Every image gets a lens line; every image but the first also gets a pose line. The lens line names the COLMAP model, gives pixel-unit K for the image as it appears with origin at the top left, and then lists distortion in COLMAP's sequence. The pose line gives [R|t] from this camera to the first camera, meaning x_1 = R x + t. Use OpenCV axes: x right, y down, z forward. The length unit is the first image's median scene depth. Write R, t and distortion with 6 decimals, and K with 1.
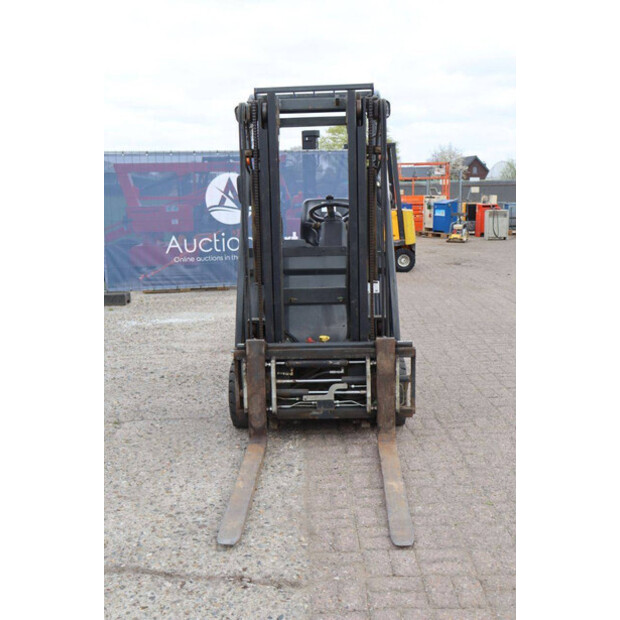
lens RADIAL K [[712.9, 0, 309.7], [0, 712.9, 312.3], [0, 0, 1]] dist [0.007076, 0.000000]
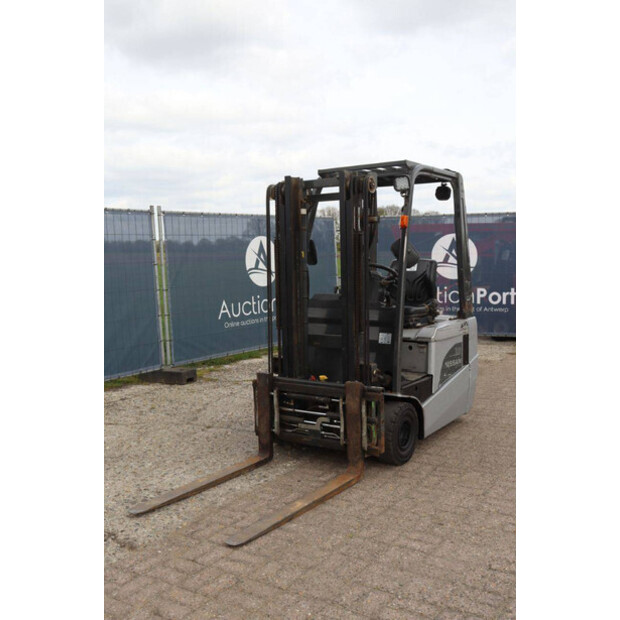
lens RADIAL K [[644.7, 0, 312.2], [0, 644.7, 312.0], [0, 0, 1]] dist [-0.031169, 0.000000]
pose [[0.851039, 0.048995, -0.522812, 0.579964], [-0.083751, 0.995557, -0.043032, -0.025905], [0.518381, 0.080408, 0.851361, 0.071296]]
